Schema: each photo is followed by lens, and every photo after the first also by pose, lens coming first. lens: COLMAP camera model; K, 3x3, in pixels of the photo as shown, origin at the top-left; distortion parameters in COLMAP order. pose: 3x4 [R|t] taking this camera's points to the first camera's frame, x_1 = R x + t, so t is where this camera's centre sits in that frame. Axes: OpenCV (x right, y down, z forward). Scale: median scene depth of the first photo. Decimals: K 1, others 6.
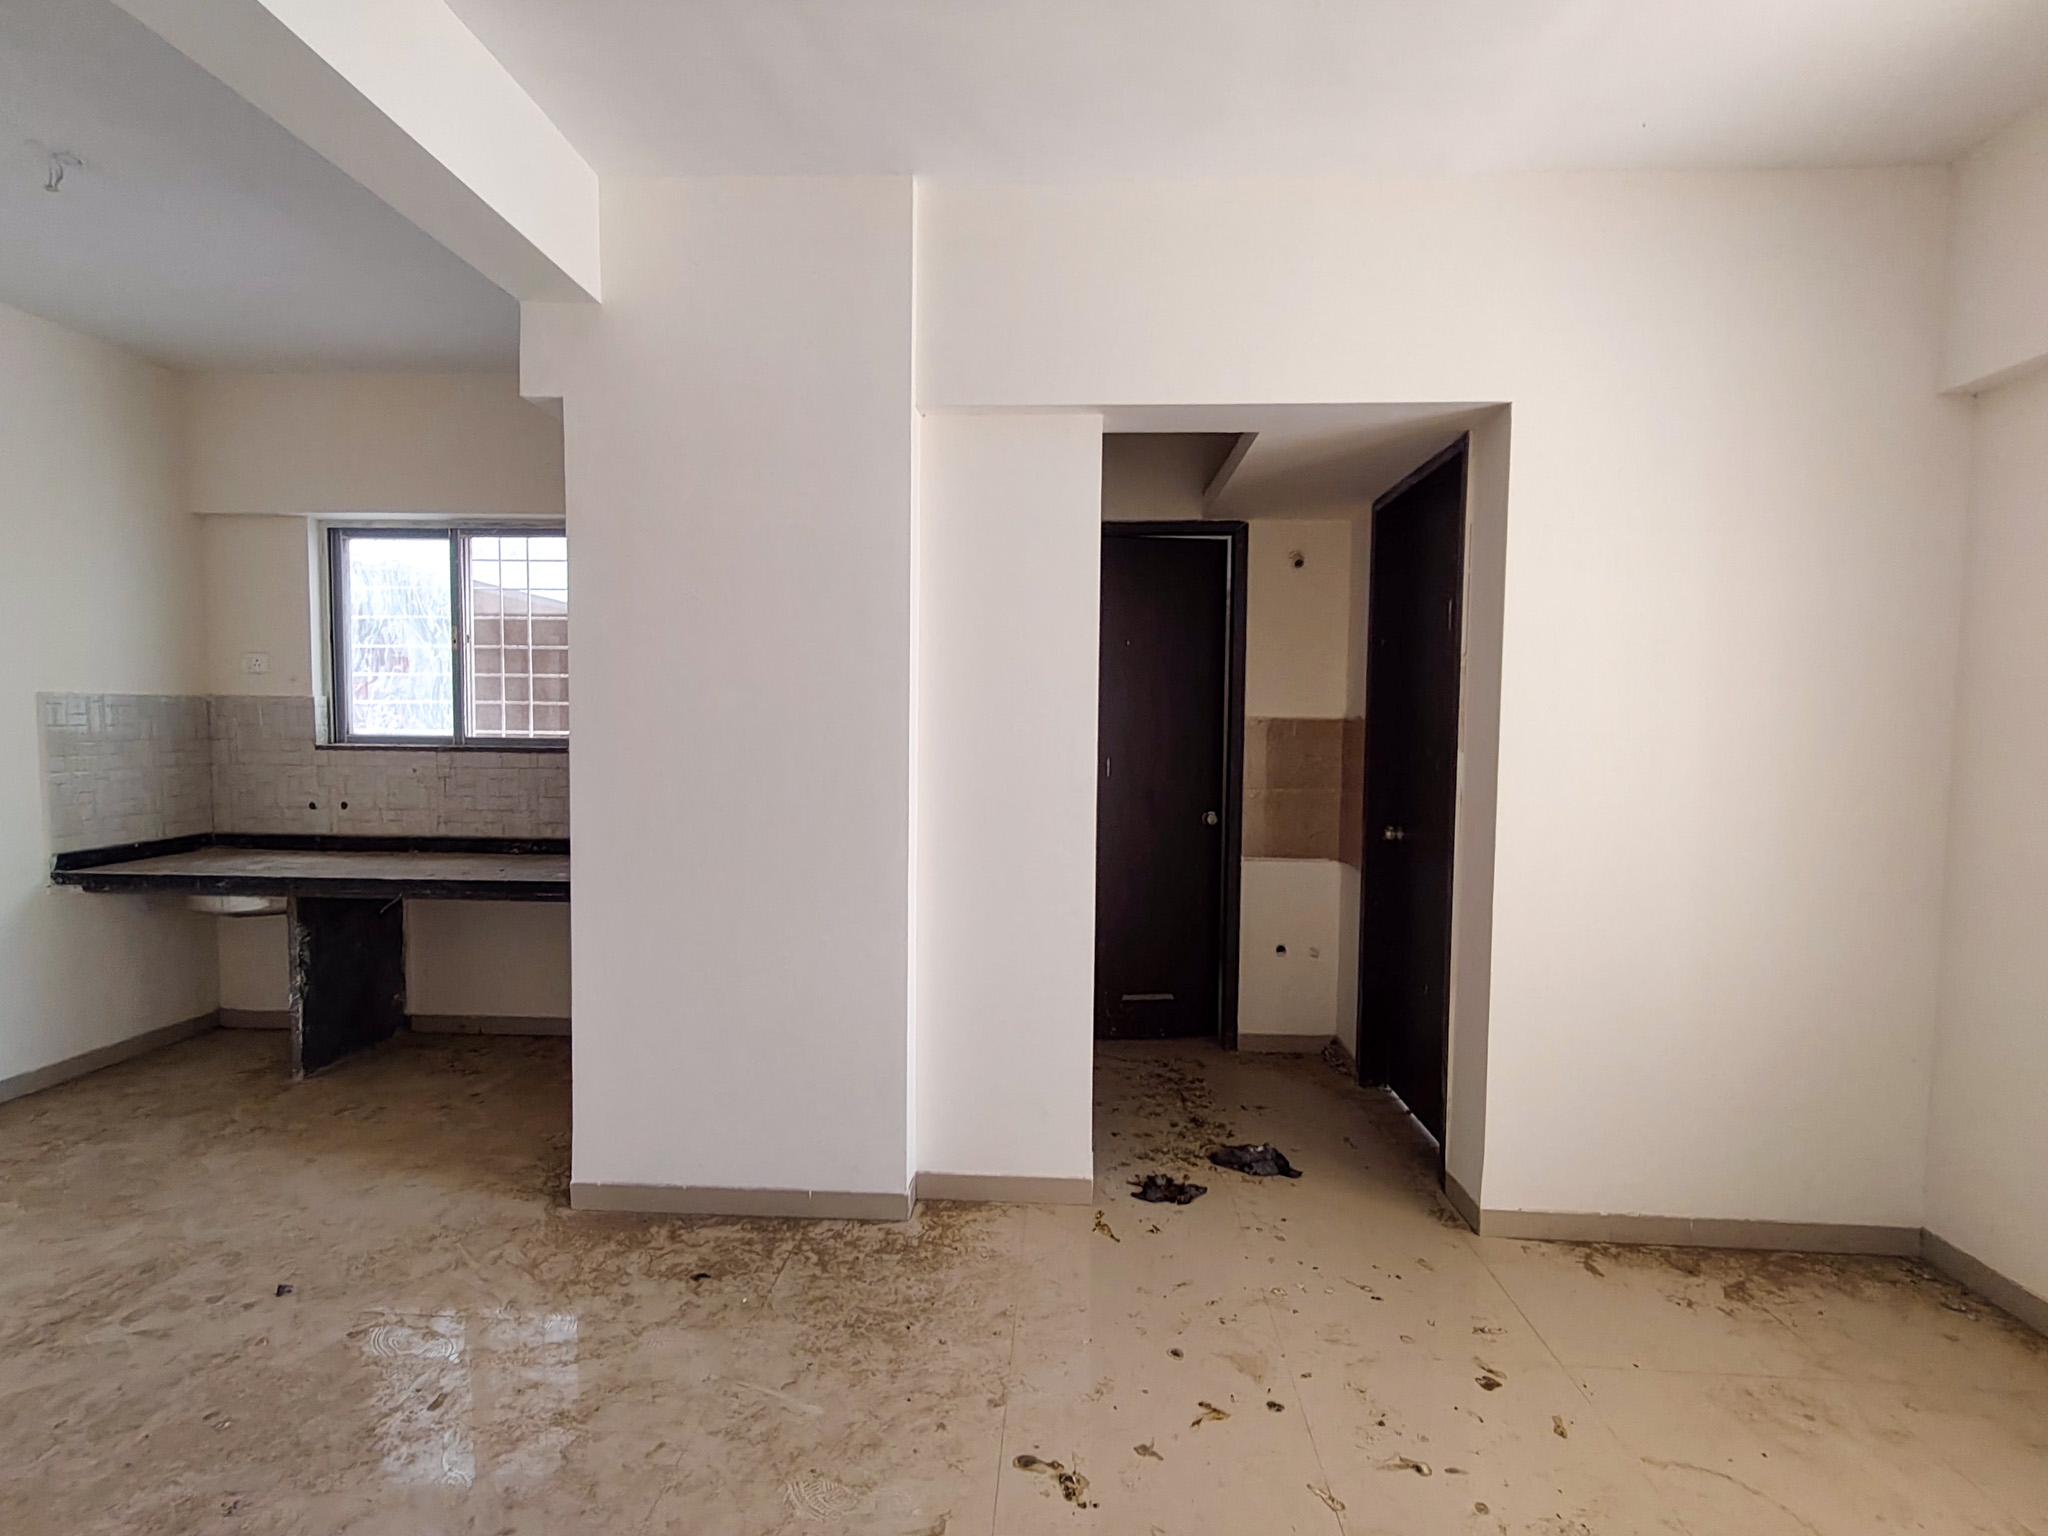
lens RADIAL K [[965.9, 0, 1022.9], [0, 965.9, 775.0], [0, 0, 1]] dist [0.000590, 0.003974]
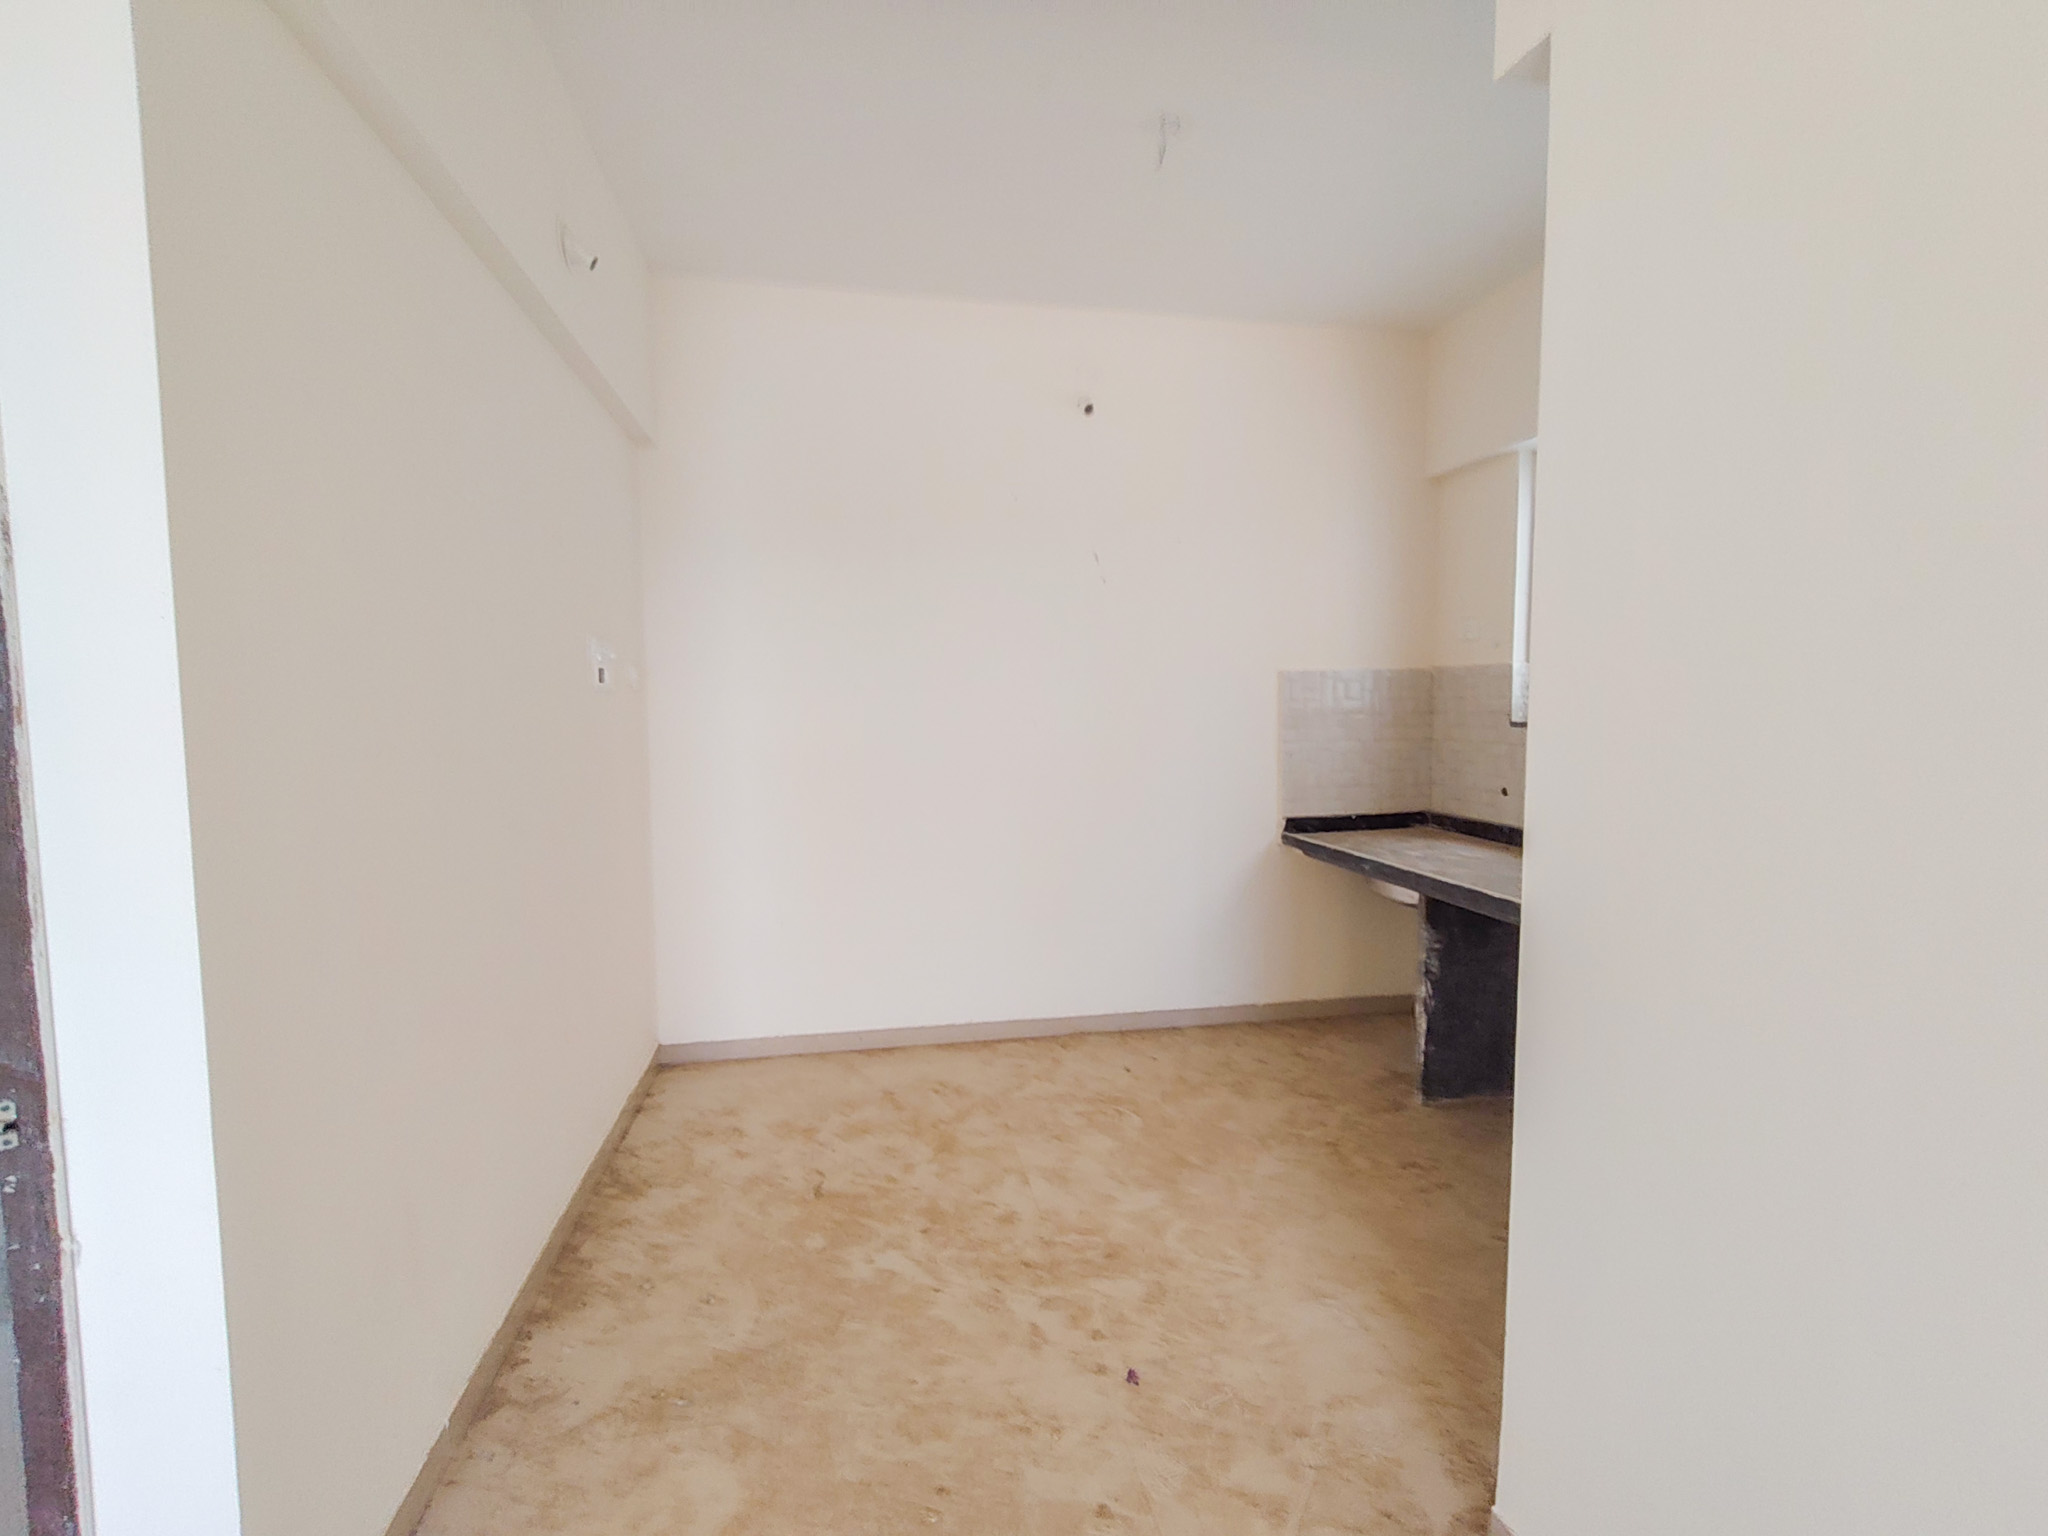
lens RADIAL K [[943.7, 0, 1022.6], [0, 943.7, 775.5], [0, 0, 1]] dist [0.002760, -0.000686]
pose [[0.235504, 0.062224, -0.969879, -0.031024], [-0.044355, 0.997597, 0.053232, -0.011529], [0.970861, 0.030482, 0.237698, 0.549057]]
